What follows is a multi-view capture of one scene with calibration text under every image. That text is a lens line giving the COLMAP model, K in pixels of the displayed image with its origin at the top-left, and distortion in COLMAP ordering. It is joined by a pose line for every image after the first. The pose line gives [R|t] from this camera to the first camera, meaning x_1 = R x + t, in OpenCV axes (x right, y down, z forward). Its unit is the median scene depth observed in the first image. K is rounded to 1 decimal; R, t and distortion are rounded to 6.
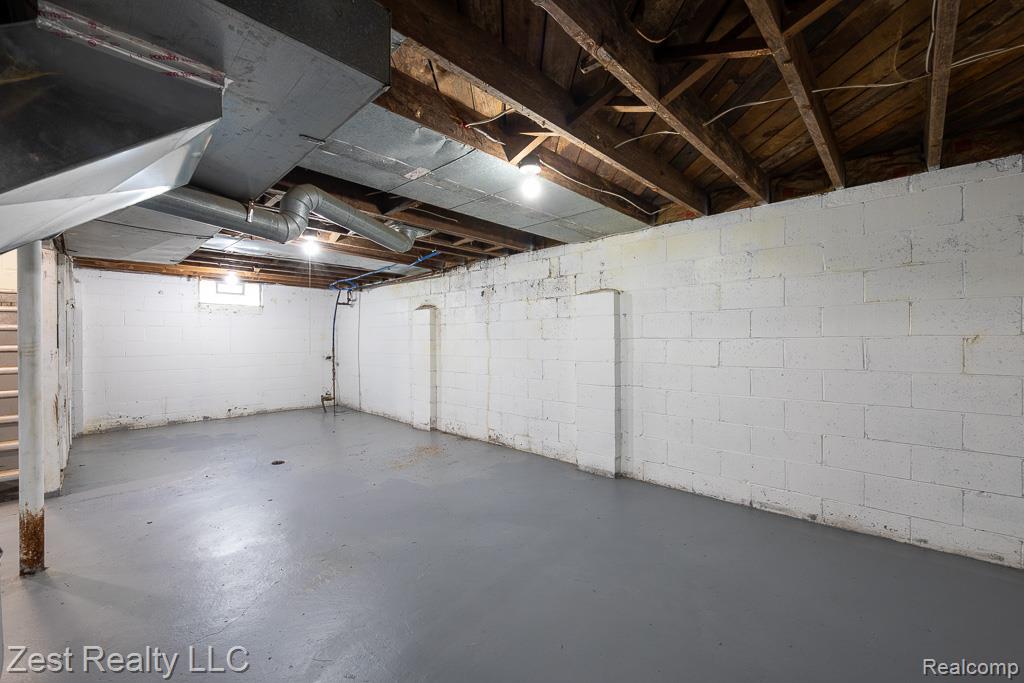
lens RADIAL K [[417.7, 0, 501.6], [0, 417.7, 343.9], [0, 0, 1]] dist [-0.002373, 0.000655]
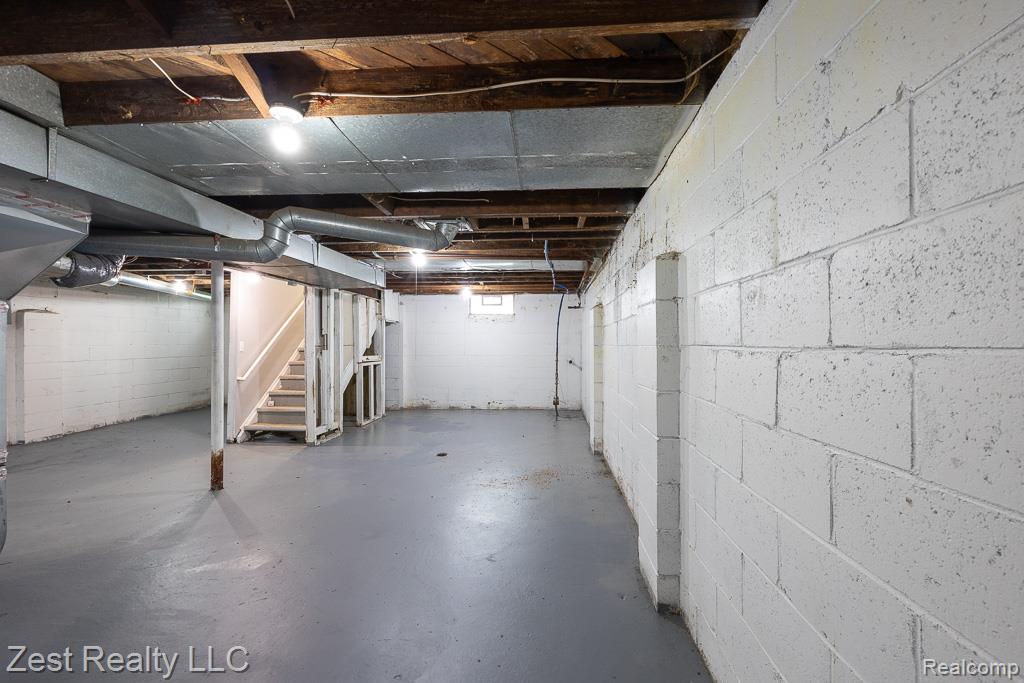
lens RADIAL K [[417.7, 0, 513.1], [0, 417.7, 343.2], [0, 0, 1]] dist [-0.002373, 0.000655]
pose [[0.648742, 0.002086, -0.761006, 0.420526], [-0.010007, 0.999933, -0.005790, -0.008261], [0.760943, 0.011371, 0.648719, 0.396493]]
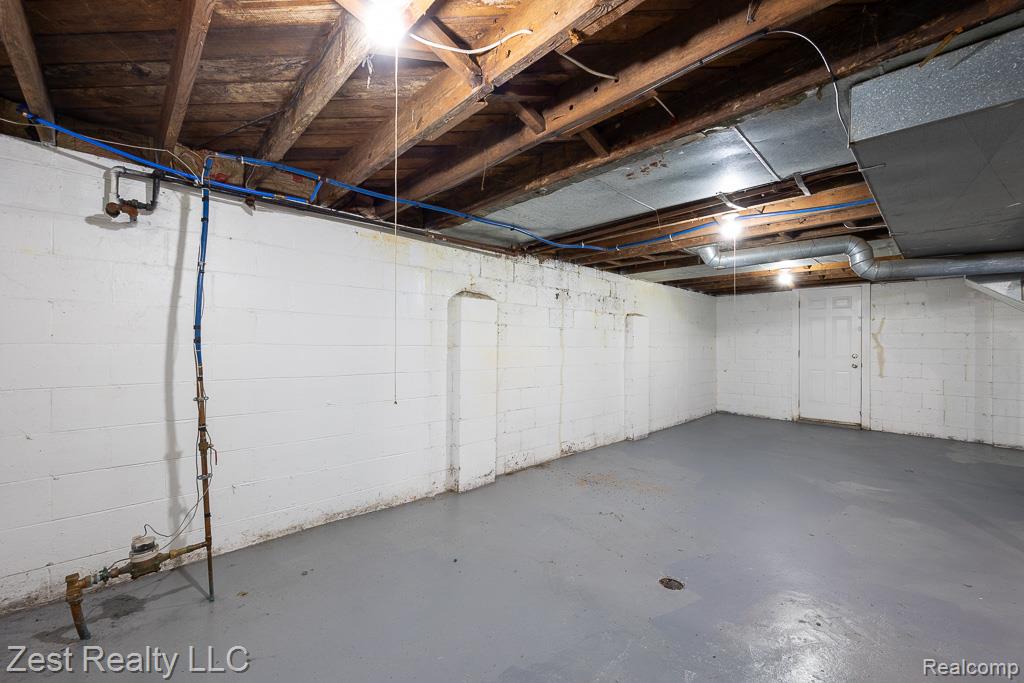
lens RADIAL K [[417.7, 0, 506.9], [0, 417.7, 342.8], [0, 0, 1]] dist [-0.002373, 0.000655]
pose [[0.032771, 0.016046, 0.999334, -0.957132], [0.004320, 0.999860, -0.016196, -0.004380], [-0.999454, 0.004848, 0.032697, 1.080909]]
